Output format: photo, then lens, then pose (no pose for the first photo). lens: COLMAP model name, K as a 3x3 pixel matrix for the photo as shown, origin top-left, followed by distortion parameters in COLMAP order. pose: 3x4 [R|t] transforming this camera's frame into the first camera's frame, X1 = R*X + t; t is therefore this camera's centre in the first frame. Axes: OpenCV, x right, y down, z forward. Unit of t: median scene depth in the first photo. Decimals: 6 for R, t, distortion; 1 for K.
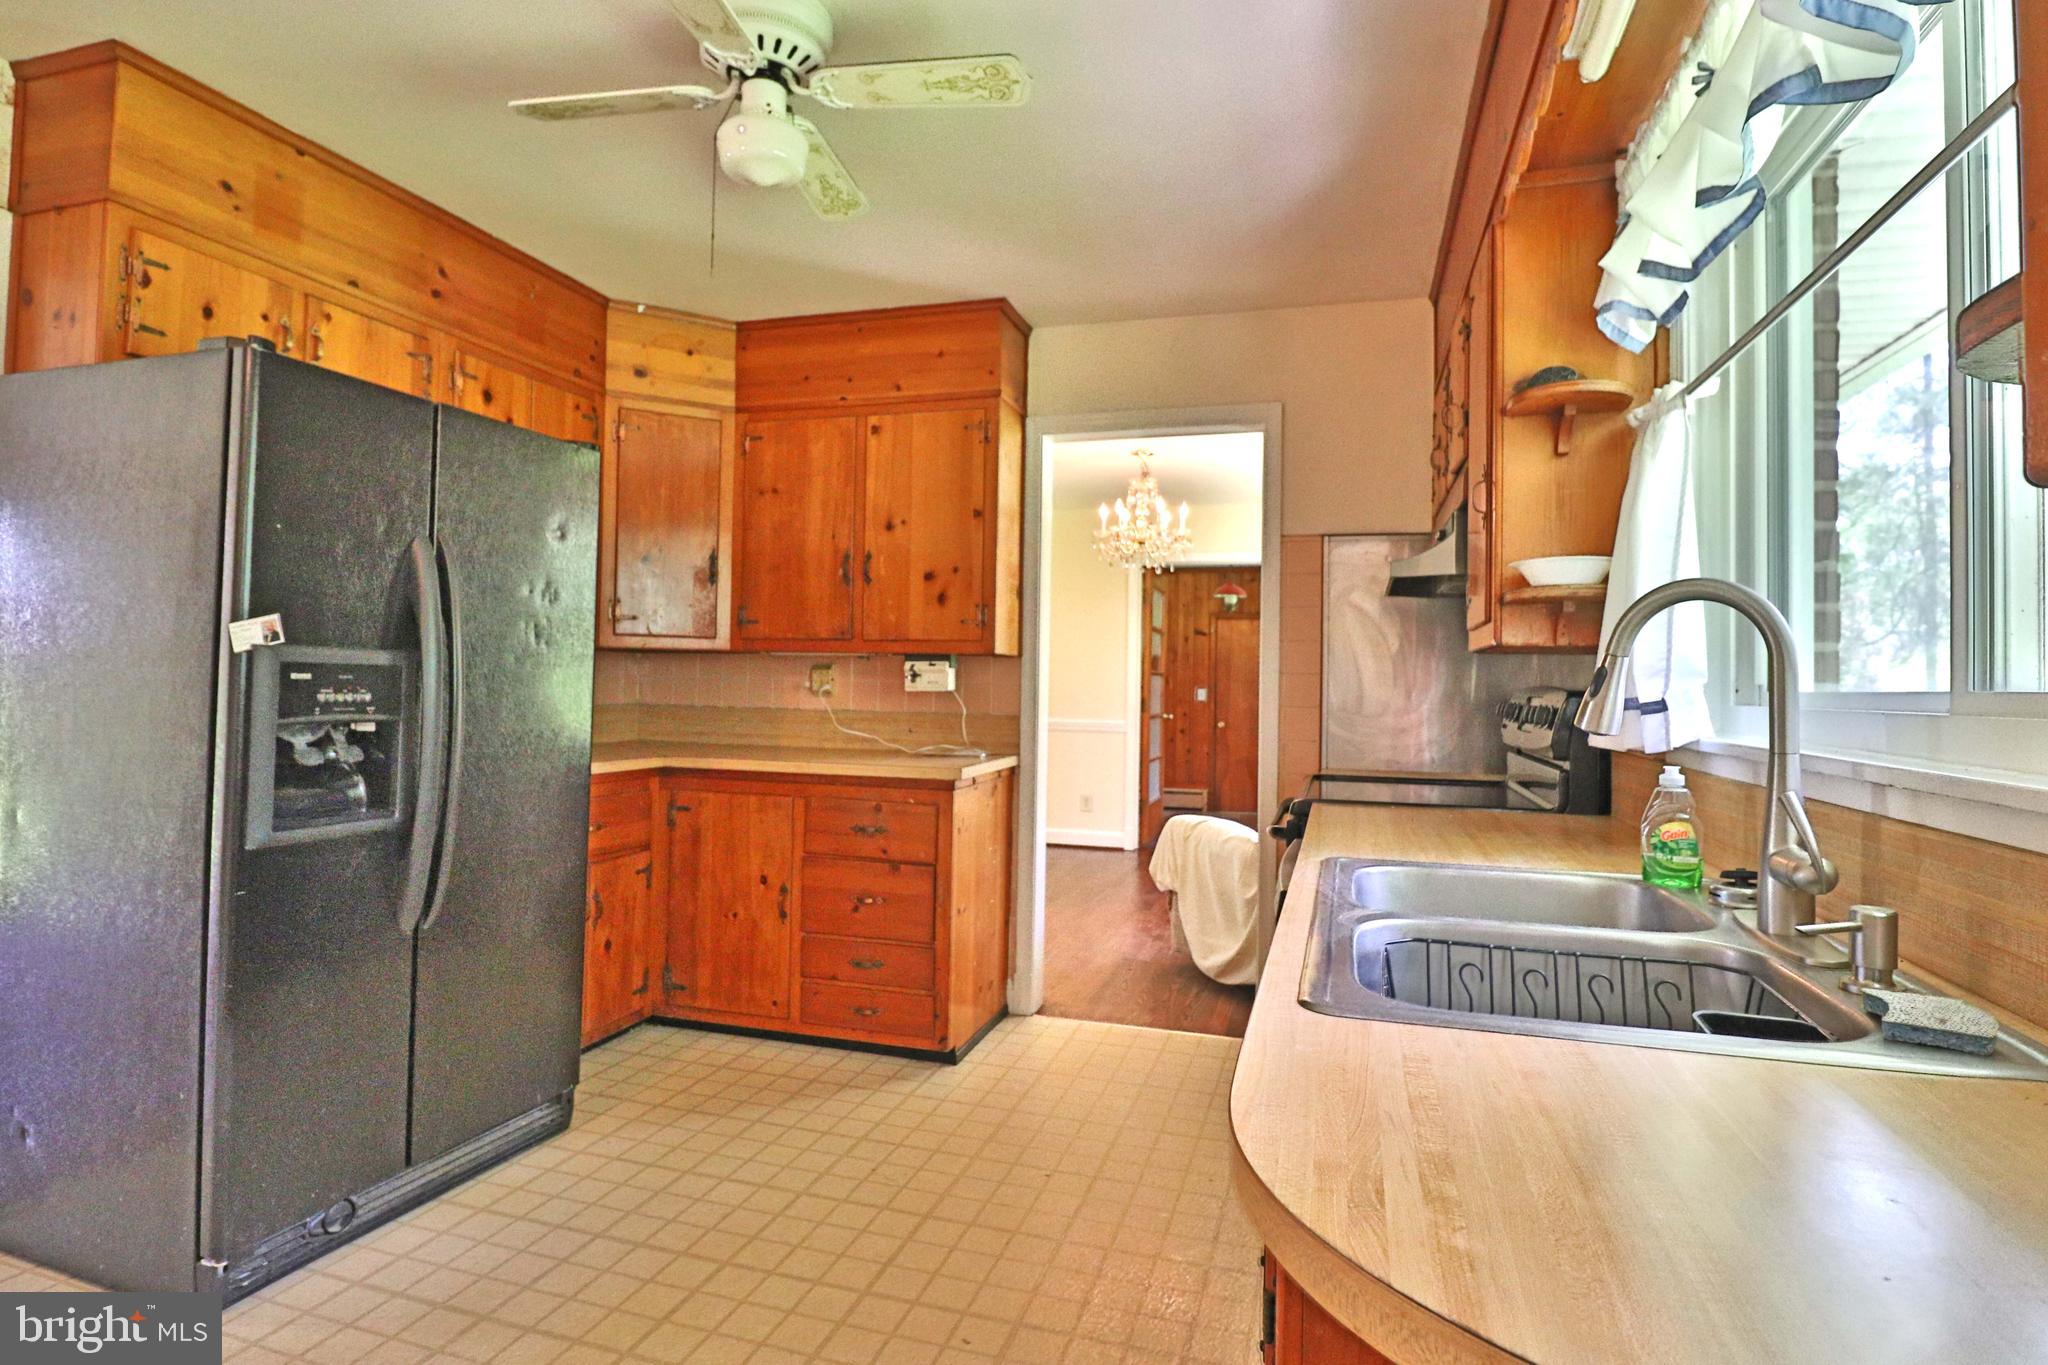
lens RADIAL K [[1056.7, 0, 1021.2], [0, 1056.7, 675.7], [0, 0, 1]] dist [-0.004241, -0.007808]
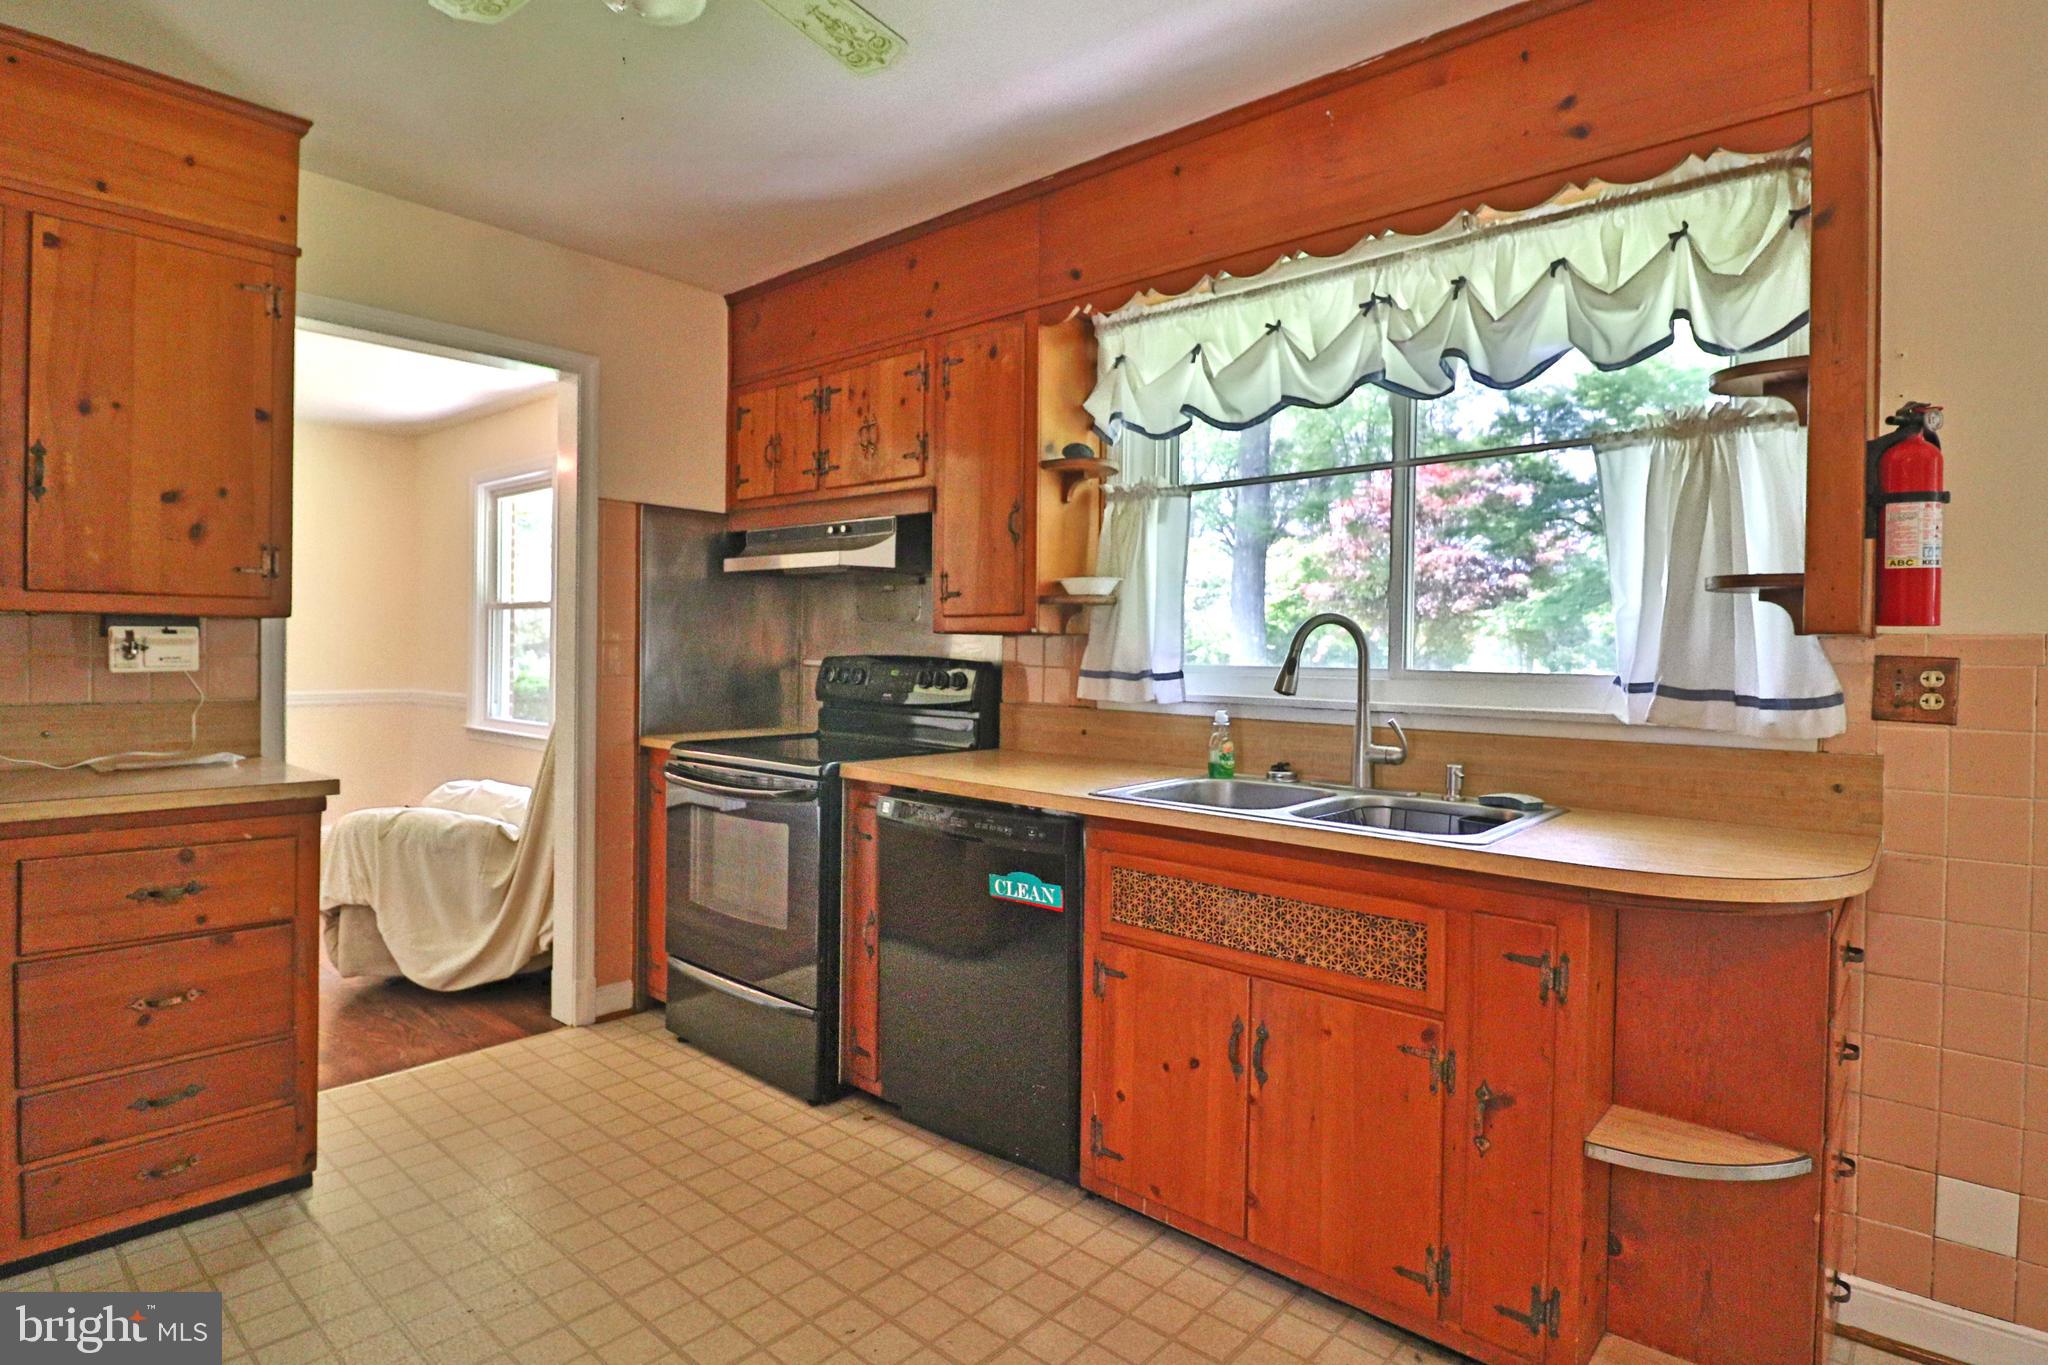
lens RADIAL K [[1056.7, 0, 1020.2], [0, 1056.7, 668.1], [0, 0, 1]] dist [-0.004241, -0.007808]
pose [[0.413377, -0.029165, 0.910093, -0.464787], [-0.013770, 0.999172, 0.038274, -0.019980], [-0.910456, -0.028353, 0.412633, 0.247327]]
